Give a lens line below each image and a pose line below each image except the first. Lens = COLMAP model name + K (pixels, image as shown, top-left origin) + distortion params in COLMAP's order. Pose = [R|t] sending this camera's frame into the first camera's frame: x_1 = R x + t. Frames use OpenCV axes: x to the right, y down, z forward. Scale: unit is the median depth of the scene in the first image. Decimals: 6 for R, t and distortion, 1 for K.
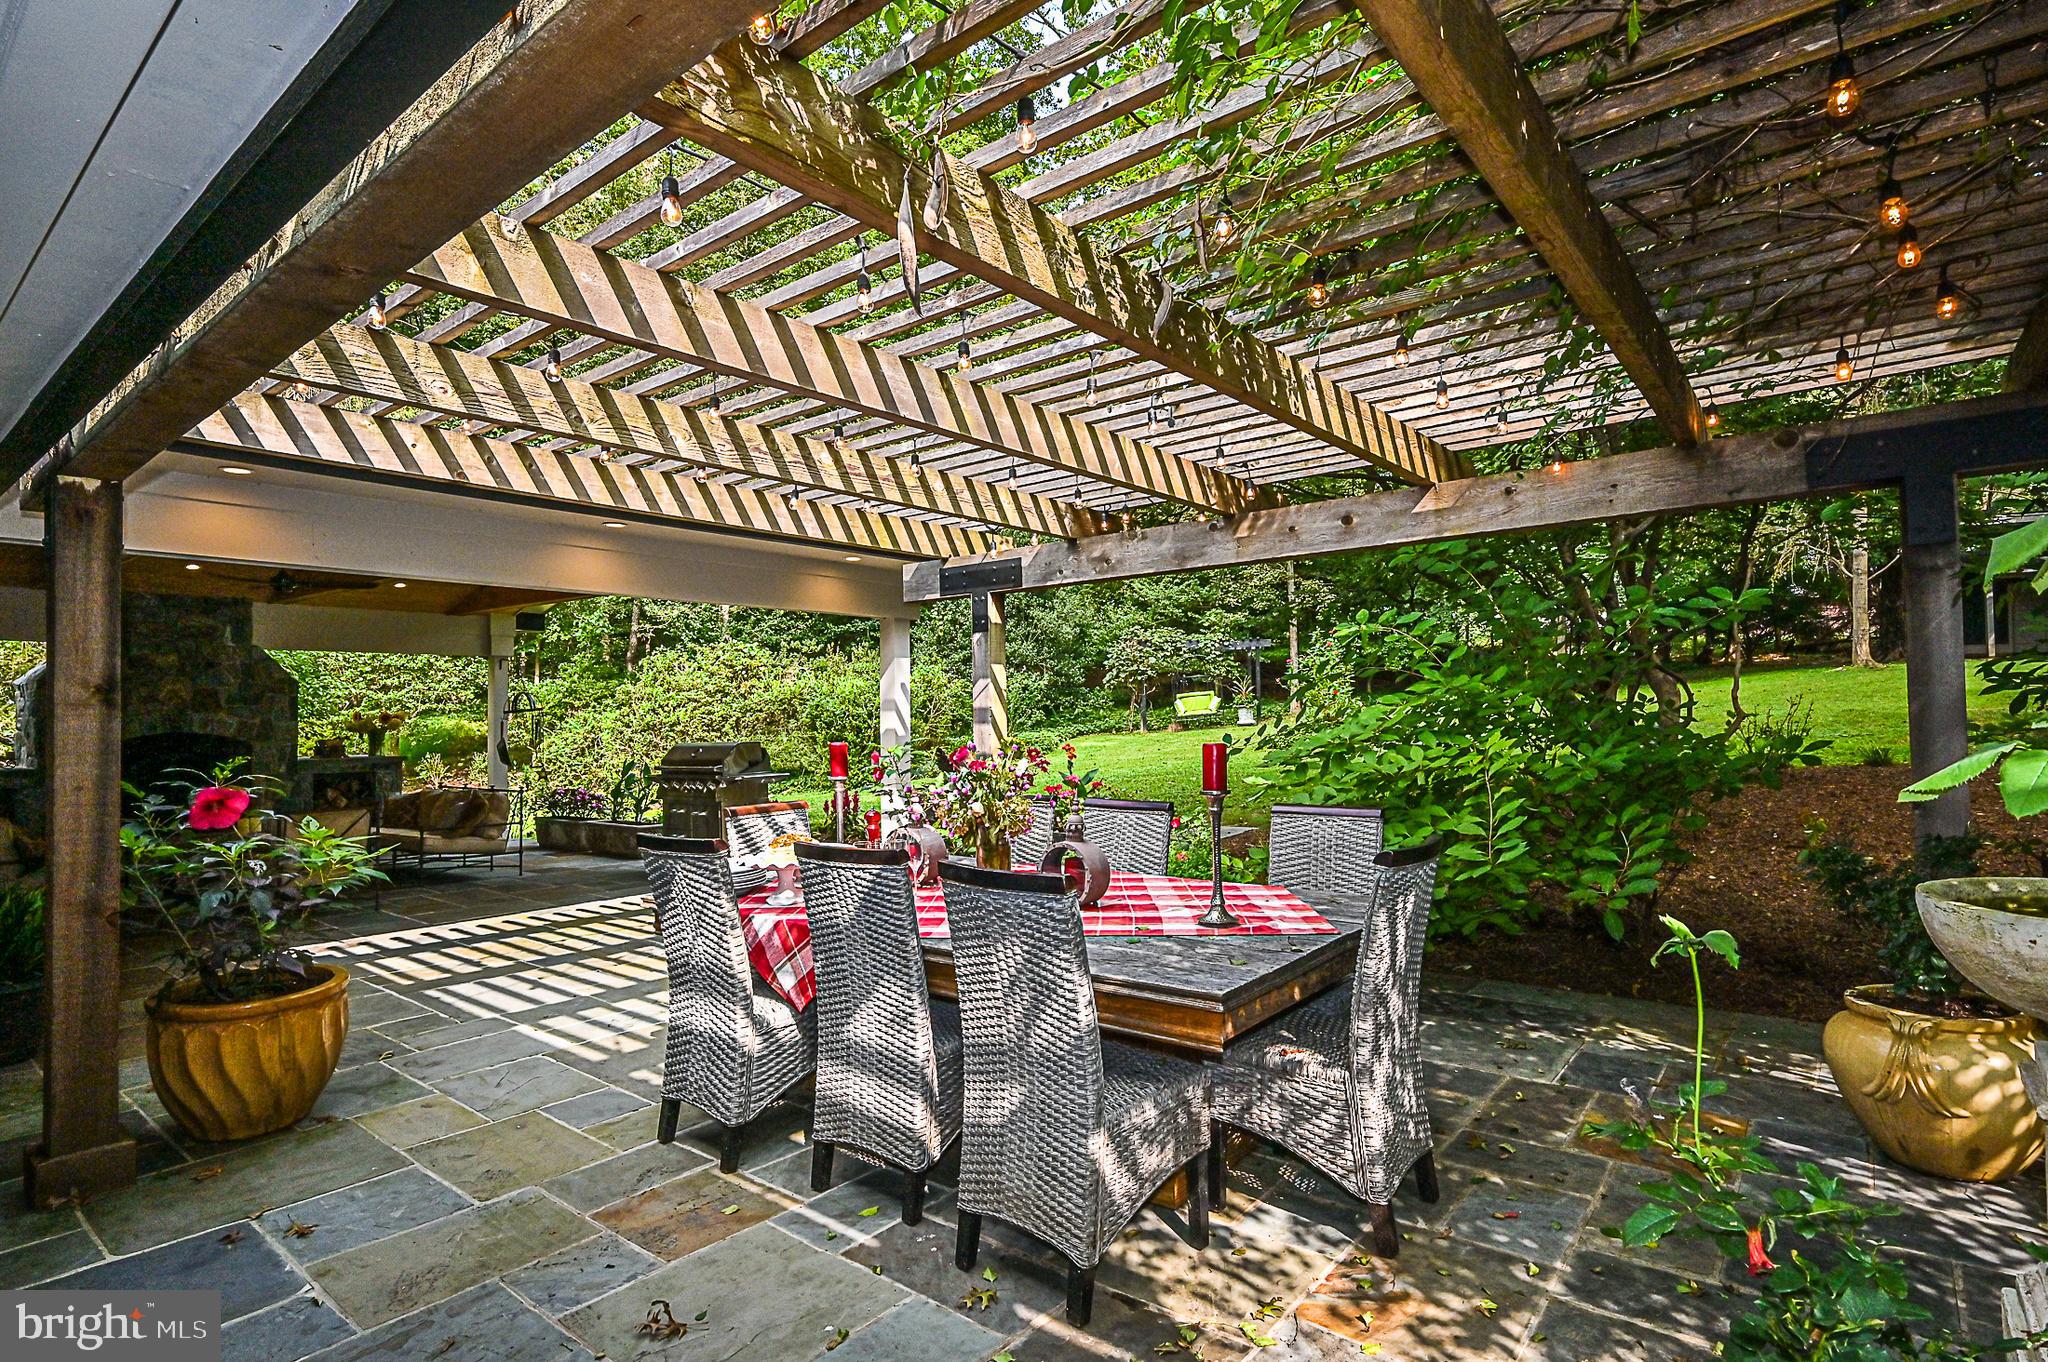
lens RADIAL K [[1047.4, 0, 1024.0], [0, 1047.4, 681.0], [0, 0, 1]] dist [-0.001406, -0.000438]
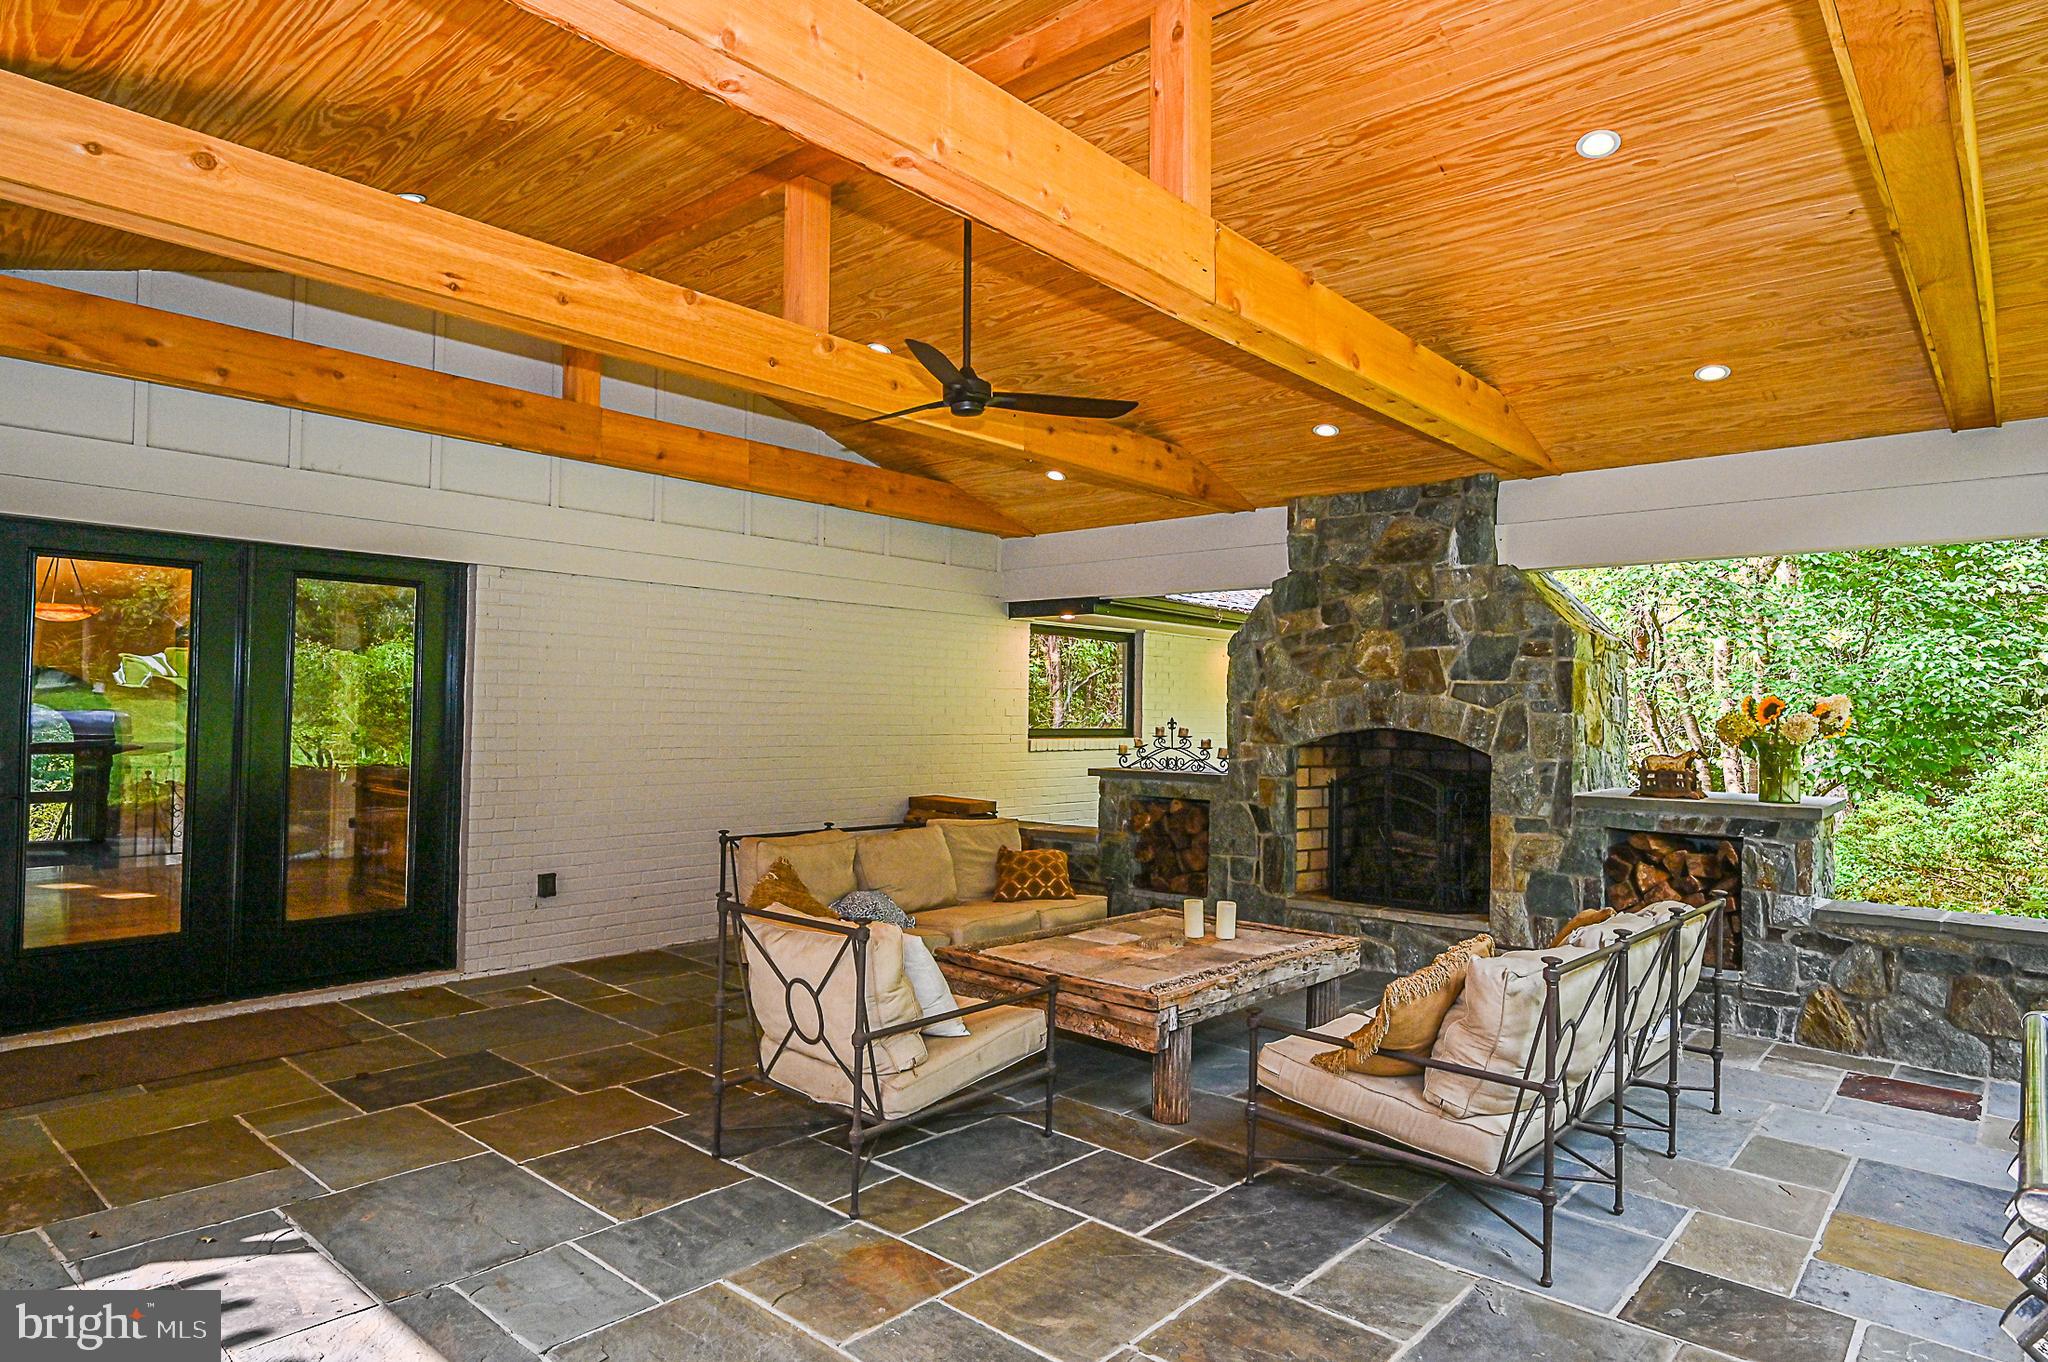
lens RADIAL K [[1173.5, 0, 1014.4], [0, 1173.5, 688.7], [0, 0, 1]] dist [-0.003281, -0.001000]
pose [[-0.036518, -0.007869, -0.999302, -0.145803], [0.014673, 0.999857, -0.008410, 0.027375], [0.999225, -0.014970, -0.036397, 0.748844]]
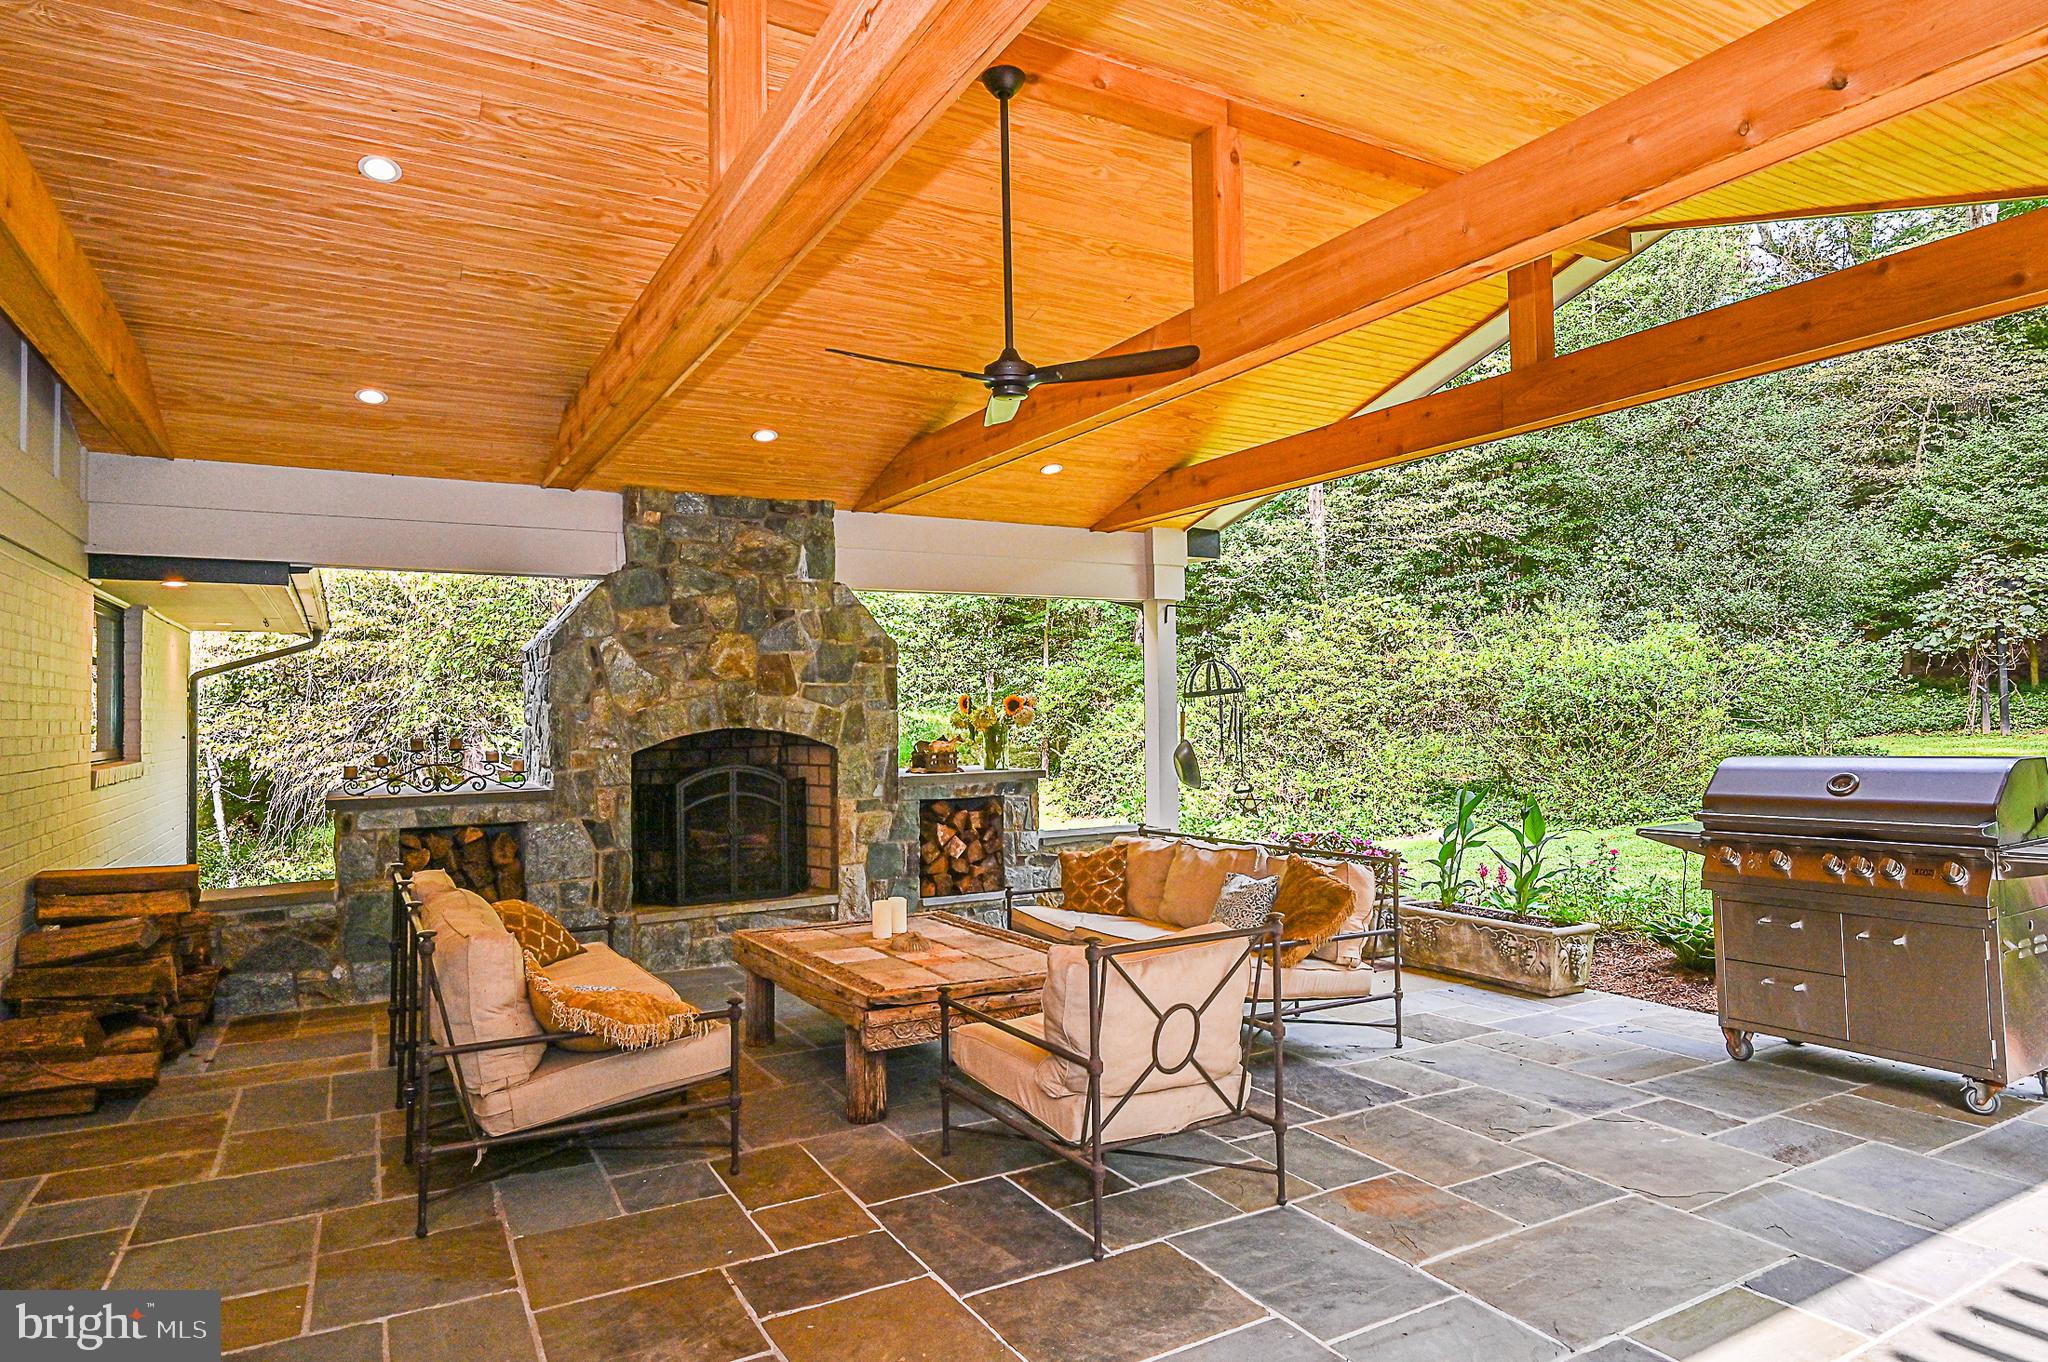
lens RADIAL K [[1173.5, 0, 1014.4], [0, 1173.5, 688.7], [0, 0, 1]] dist [-0.003281, -0.001000]
pose [[0.933123, -0.008486, -0.359456, -0.387180], [0.013449, 0.999846, 0.011311, 0.019489], [0.359305, -0.015389, 0.933093, 0.399306]]
